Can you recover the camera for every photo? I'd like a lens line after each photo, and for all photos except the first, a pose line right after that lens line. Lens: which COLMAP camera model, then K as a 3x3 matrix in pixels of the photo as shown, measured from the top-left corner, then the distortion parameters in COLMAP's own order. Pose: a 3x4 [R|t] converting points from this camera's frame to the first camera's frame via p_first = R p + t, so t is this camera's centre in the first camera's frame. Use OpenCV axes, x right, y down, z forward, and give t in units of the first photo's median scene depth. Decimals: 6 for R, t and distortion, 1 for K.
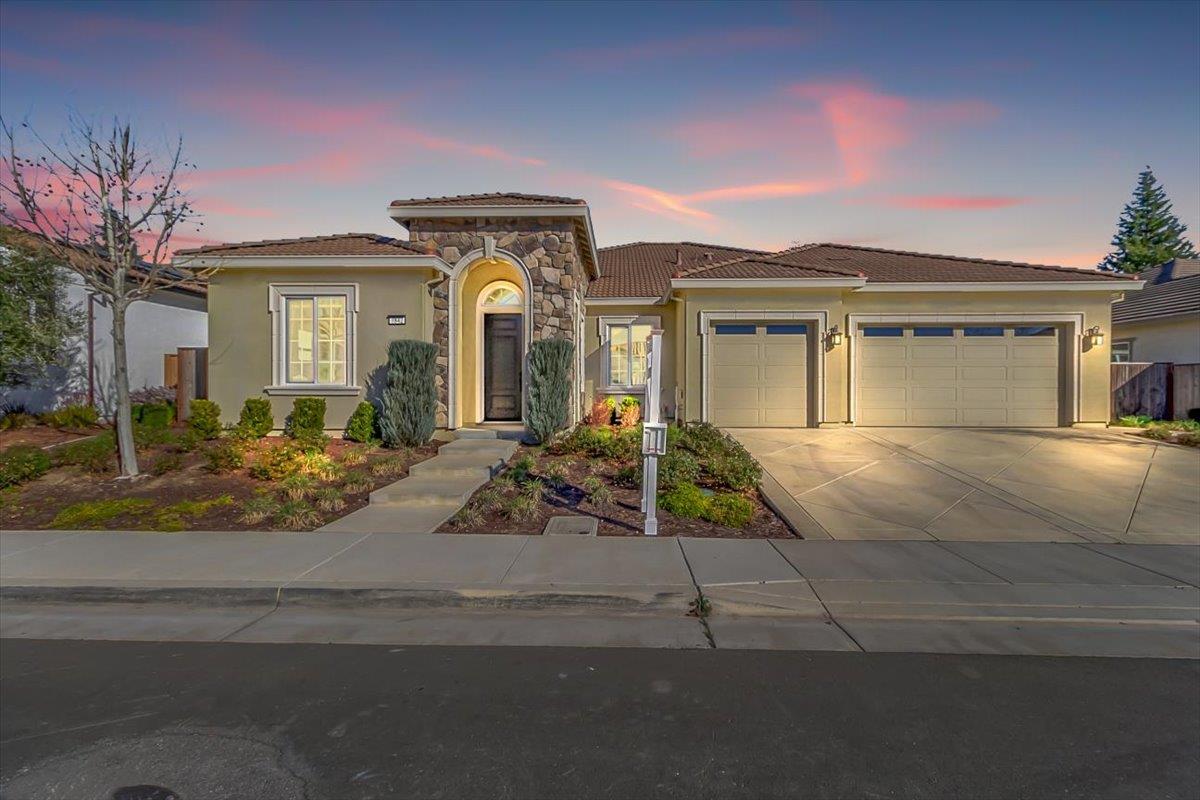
lens RADIAL K [[560.7, 0, 607.8], [0, 560.7, 391.7], [0, 0, 1]] dist [-0.000185, 0.000033]
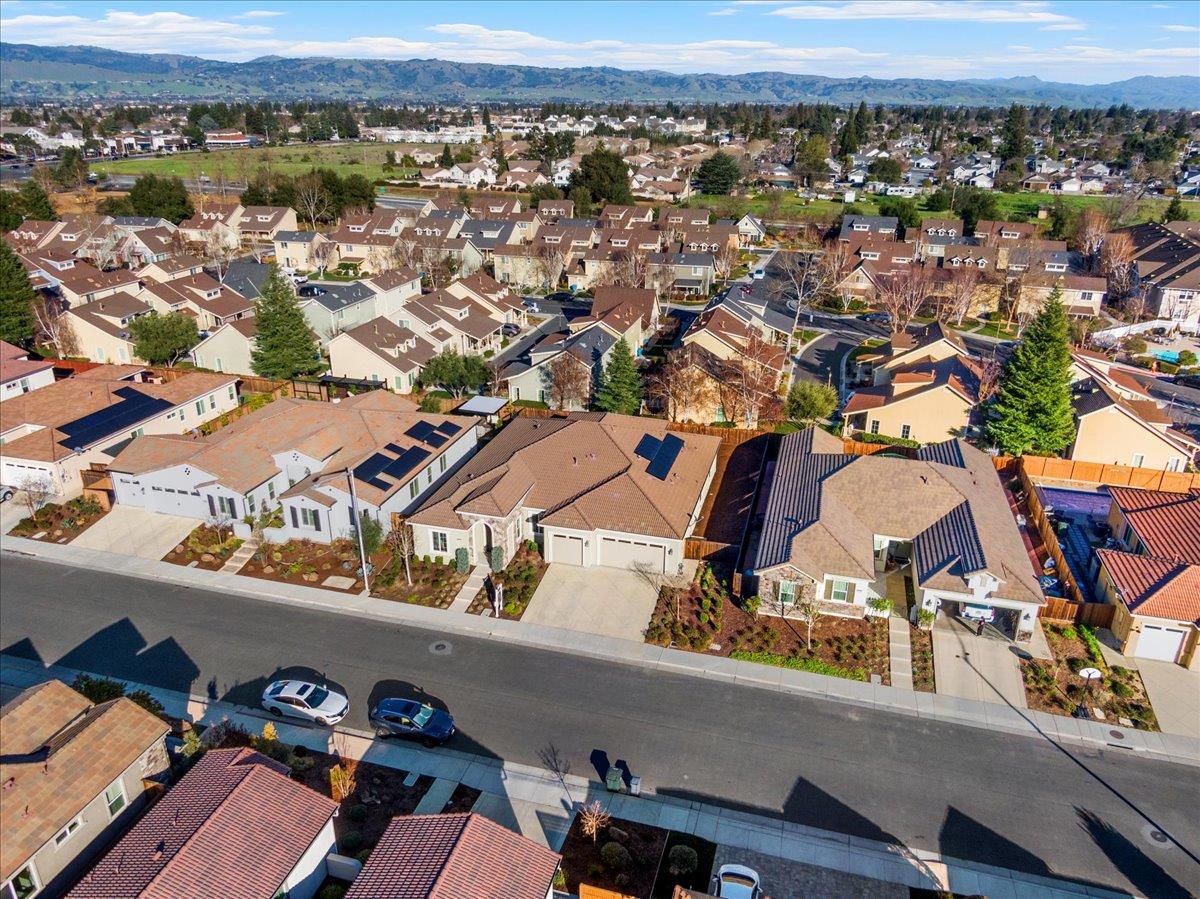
lens RADIAL K [[848.0, 0, 597.6], [0, 848.0, 460.8], [0, 0, 1]] dist [0.030078, -0.056813]
pose [[0.971388, 0.101925, -0.214516, 1.741160], [-0.009891, 0.919806, 0.392248, -2.924907], [0.237293, -0.378903, 0.894497, -3.779535]]
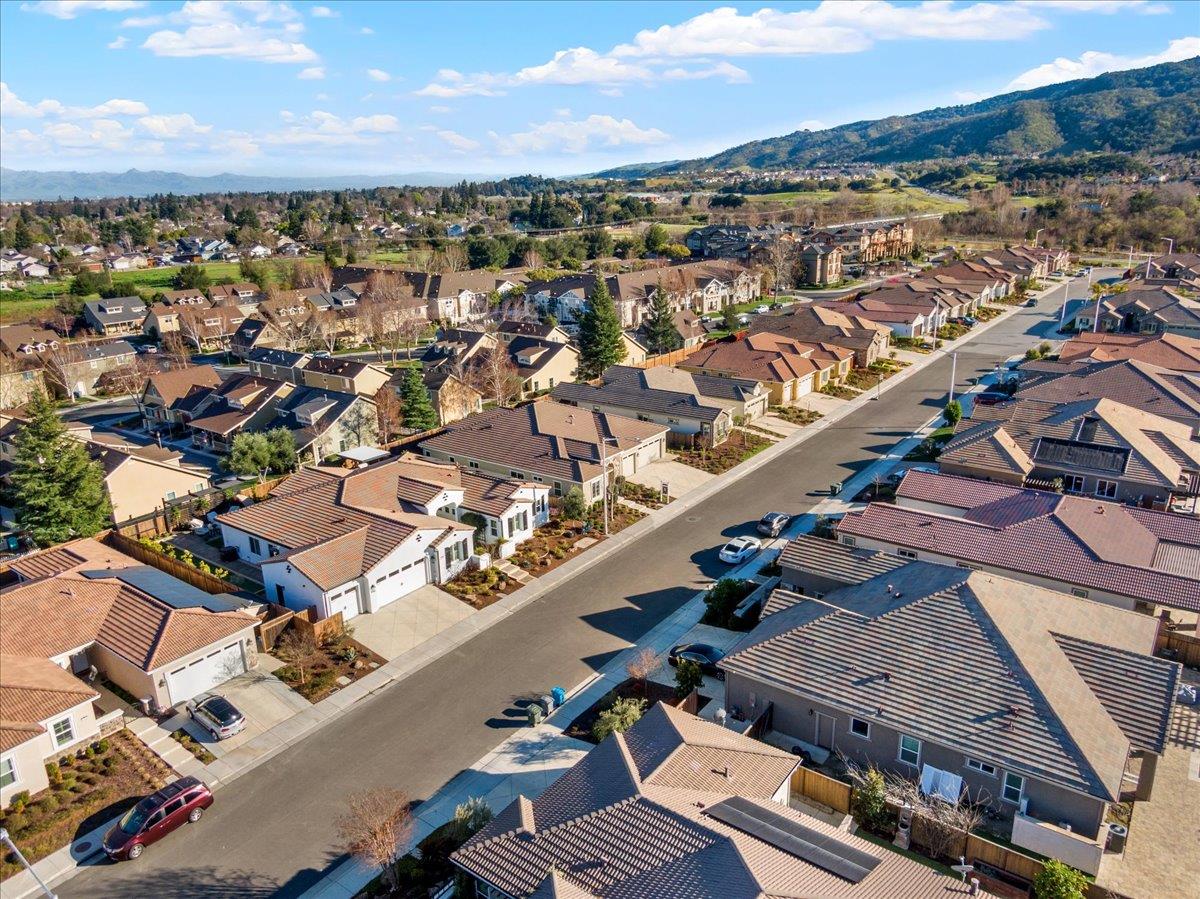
lens RADIAL K [[853.3, 0, 611.1], [0, 853.3, 450.2], [0, 0, 1]] dist [0.055034, -0.092053]
pose [[0.559012, -0.259434, 0.787528, -6.578164], [0.020389, 0.953804, 0.299737, -2.802349], [-0.828909, -0.151500, 0.538477, -3.305747]]
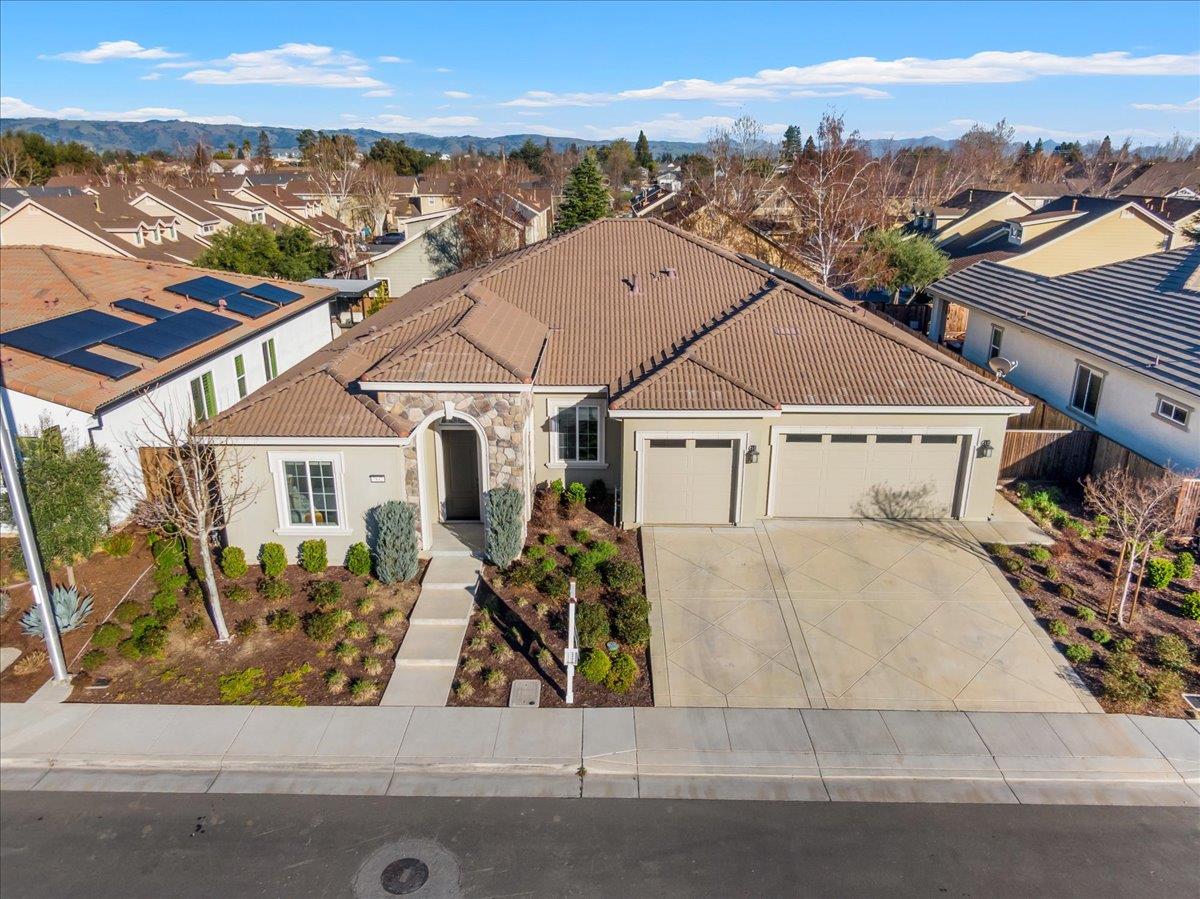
lens RADIAL K [[848.0, 0, 597.6], [0, 848.0, 460.8], [0, 0, 1]] dist [0.030078, -0.056813]
pose [[0.999764, -0.000976, 0.021692, 0.061645], [-0.006246, 0.943845, 0.330330, -0.778370], [-0.020796, -0.330388, 0.943616, -0.740405]]
